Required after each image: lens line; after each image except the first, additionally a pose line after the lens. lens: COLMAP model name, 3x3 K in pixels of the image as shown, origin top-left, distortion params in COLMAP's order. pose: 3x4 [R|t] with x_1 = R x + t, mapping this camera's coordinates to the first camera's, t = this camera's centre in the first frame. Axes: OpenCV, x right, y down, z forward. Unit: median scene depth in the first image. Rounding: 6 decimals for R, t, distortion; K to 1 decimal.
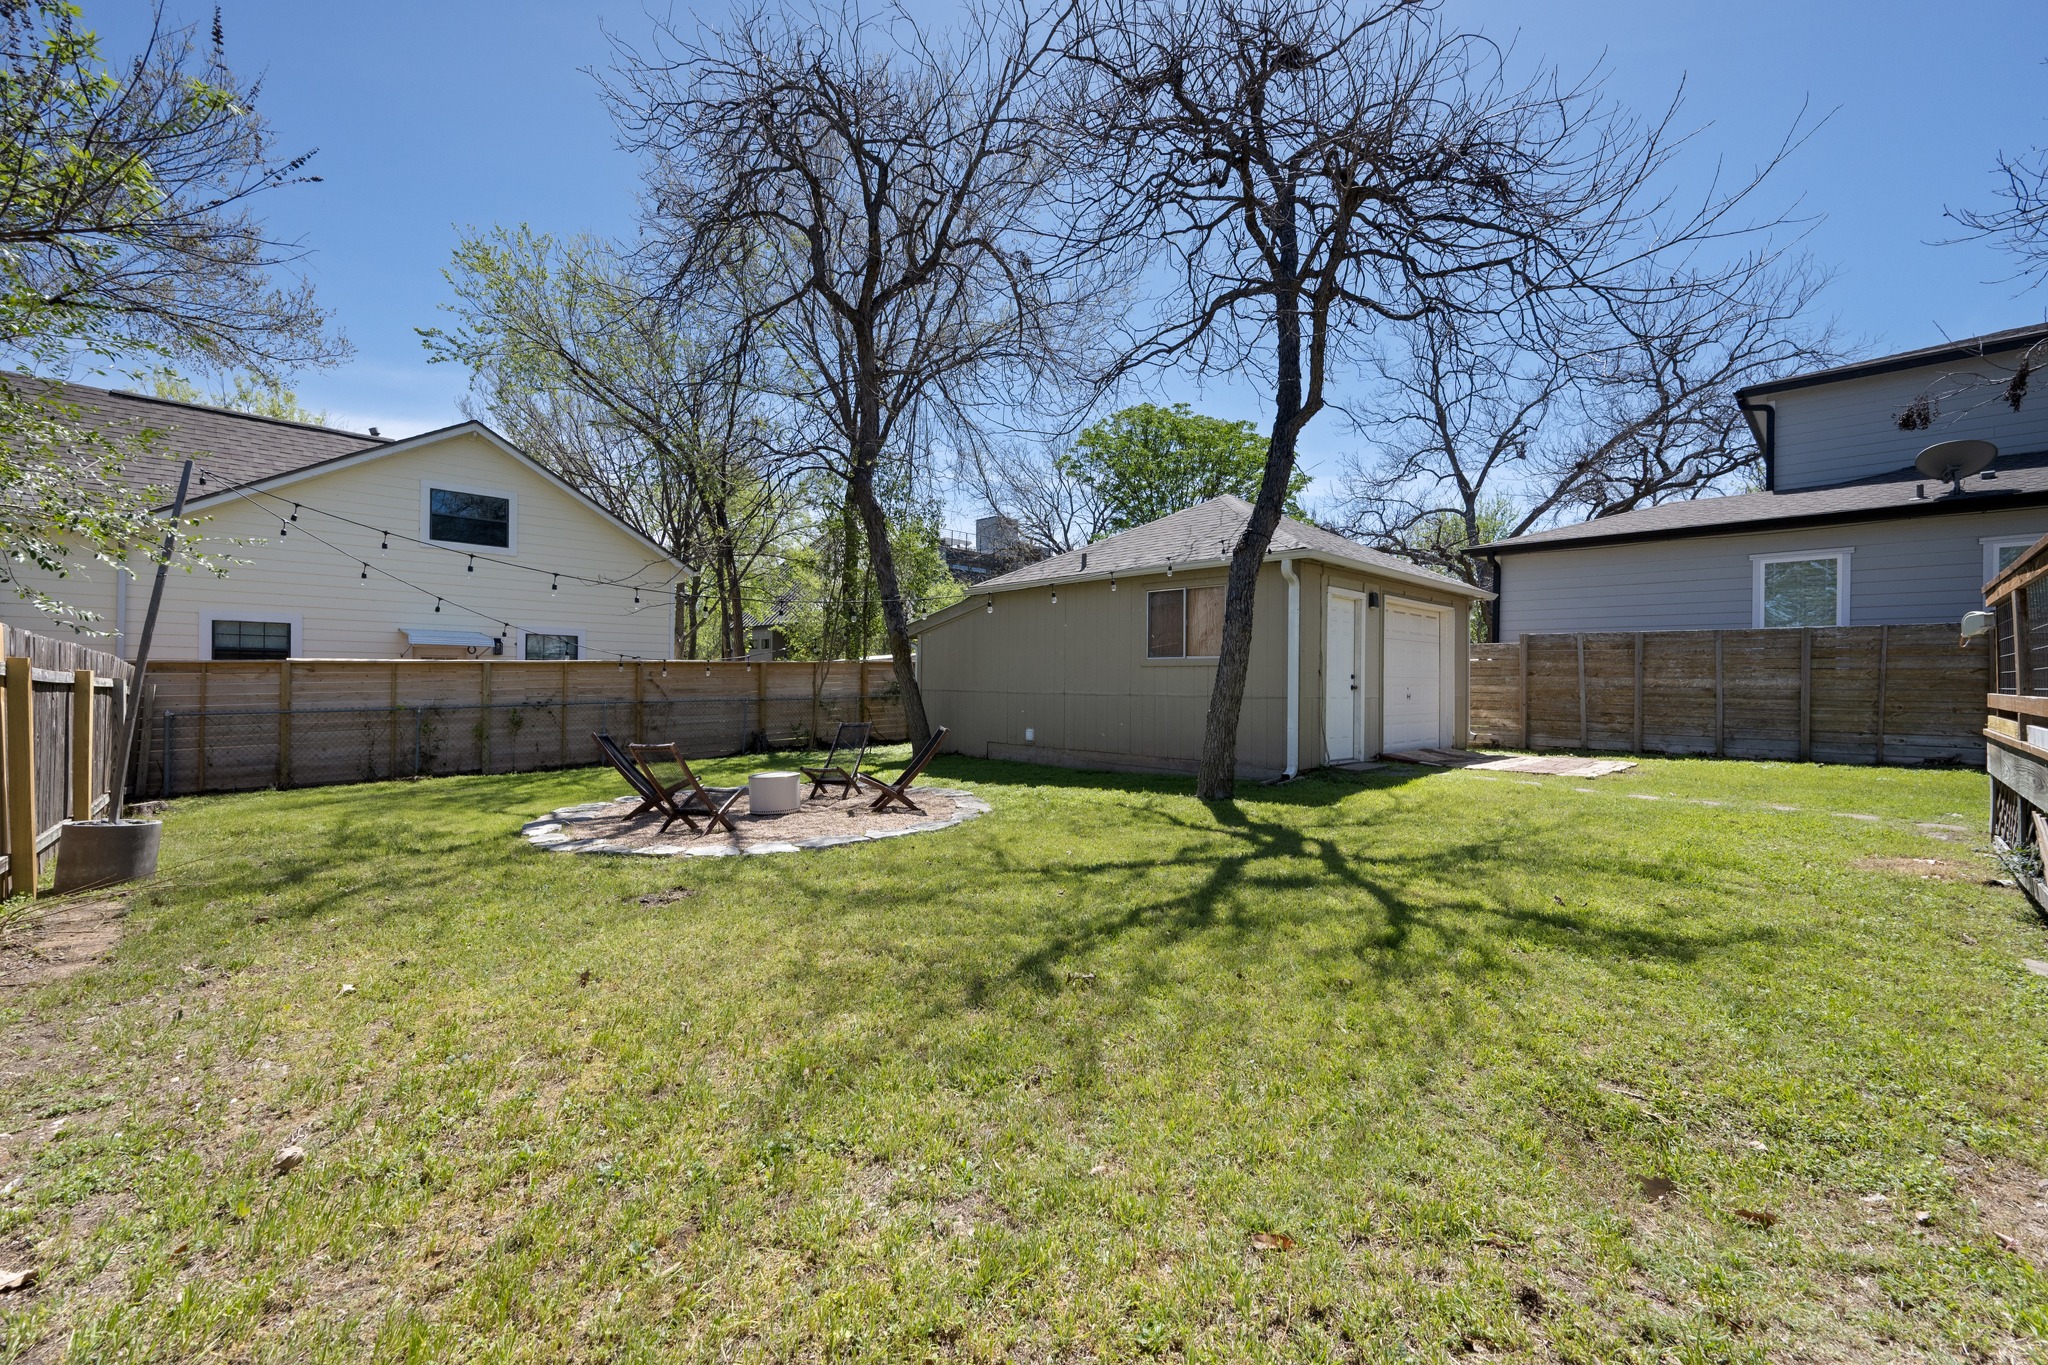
lens RADIAL K [[806.9, 0, 1022.9], [0, 806.9, 683.4], [0, 0, 1]] dist [-0.000468, -0.000048]
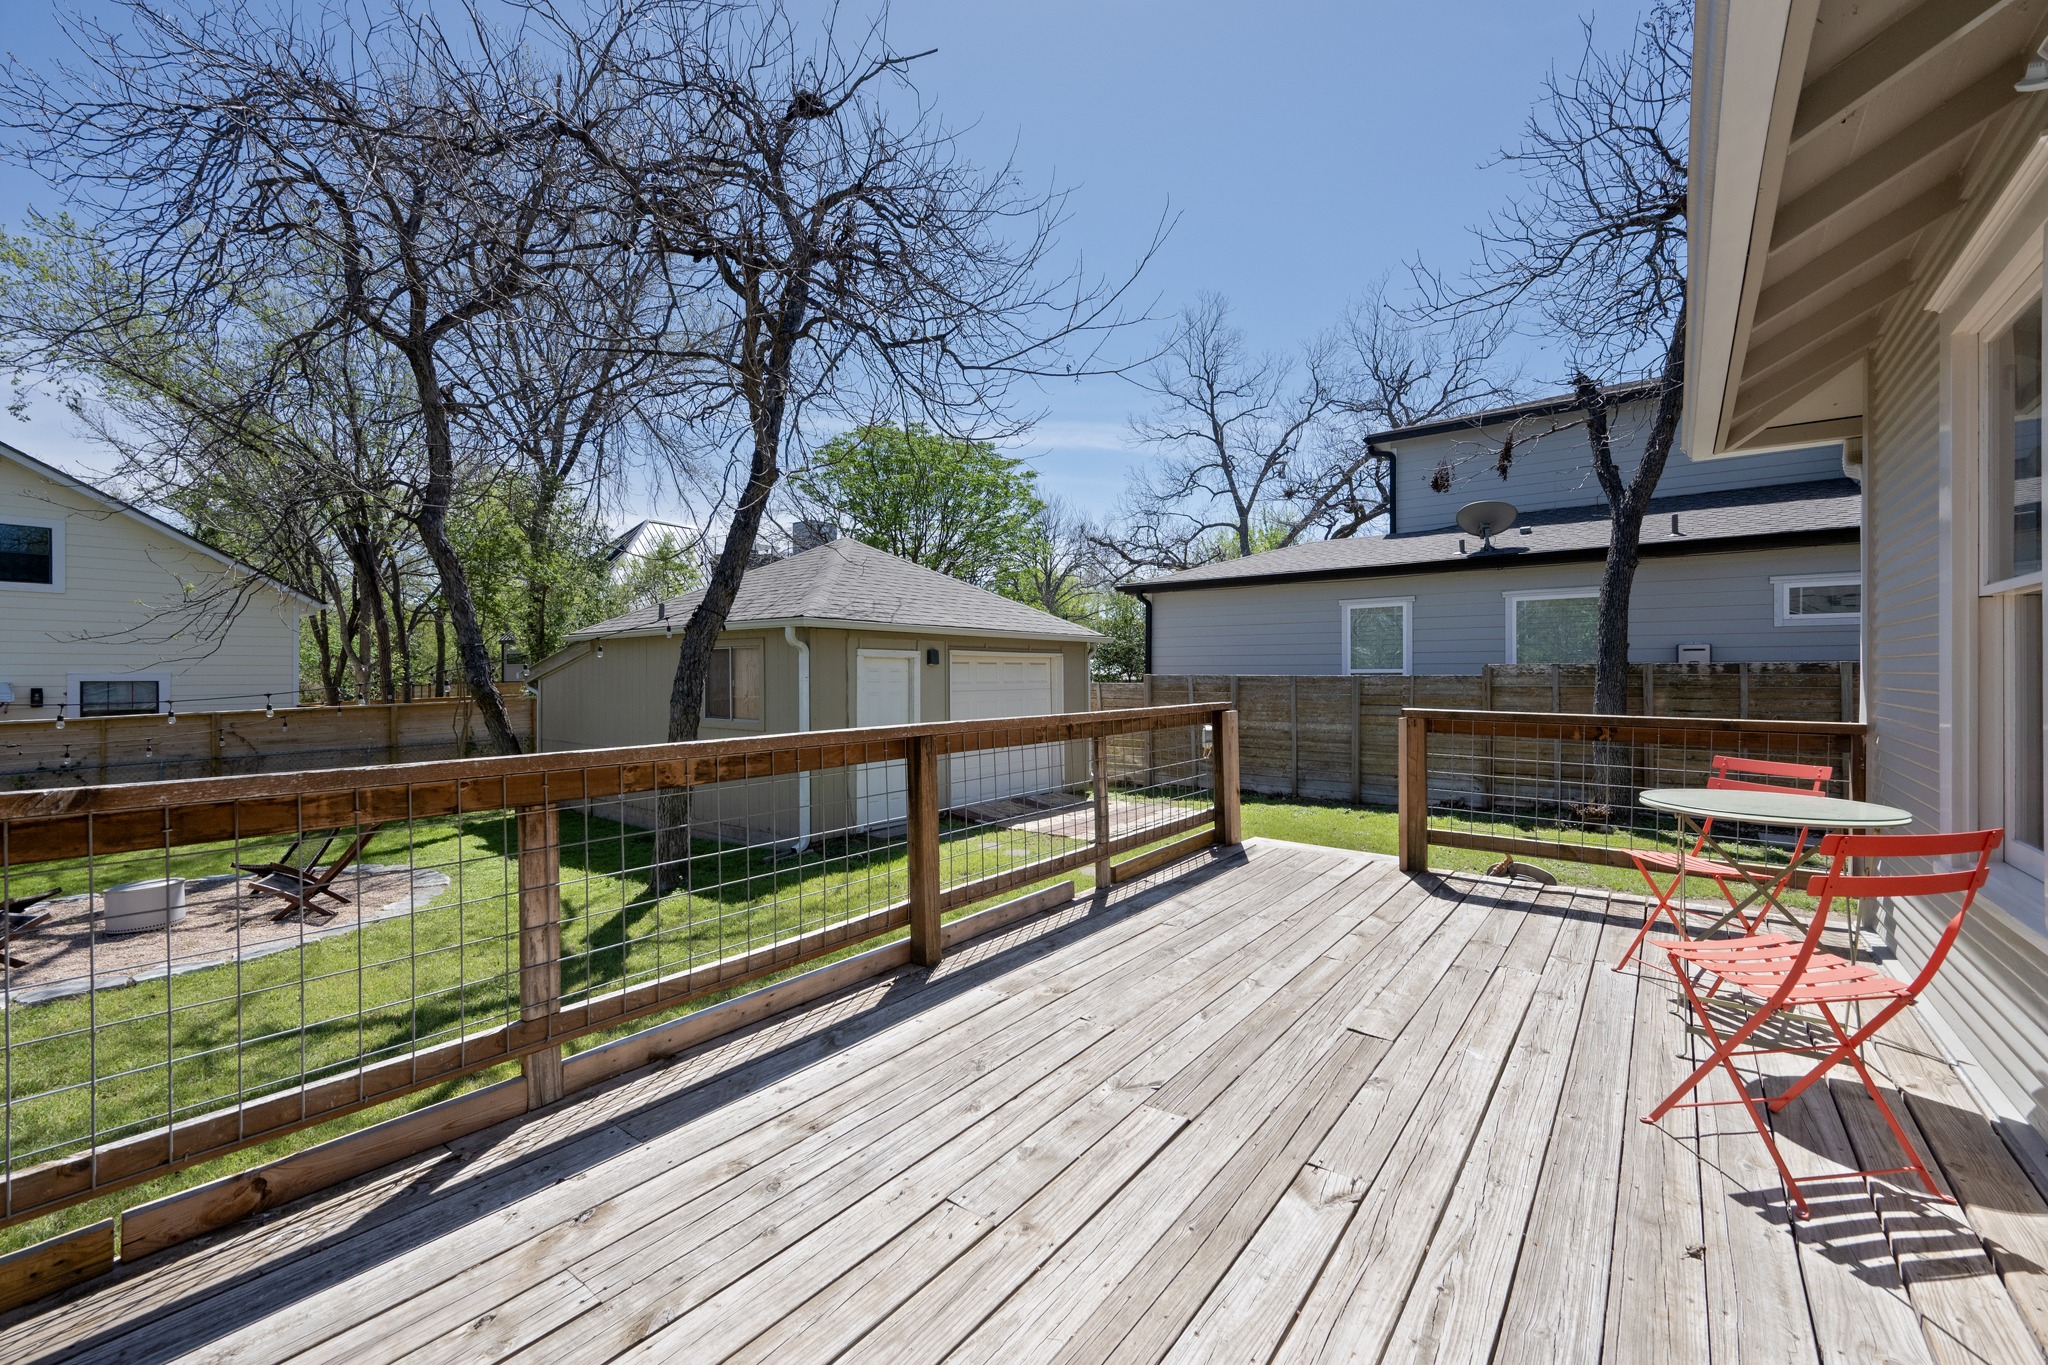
lens RADIAL K [[806.9, 0, 1020.0], [0, 806.9, 670.8], [0, 0, 1]] dist [-0.000468, -0.000048]
pose [[0.991628, -0.013418, 0.128427, 0.340071], [0.014206, 0.999885, -0.005221, -0.065518], [-0.128342, 0.007002, 0.991705, 0.003593]]
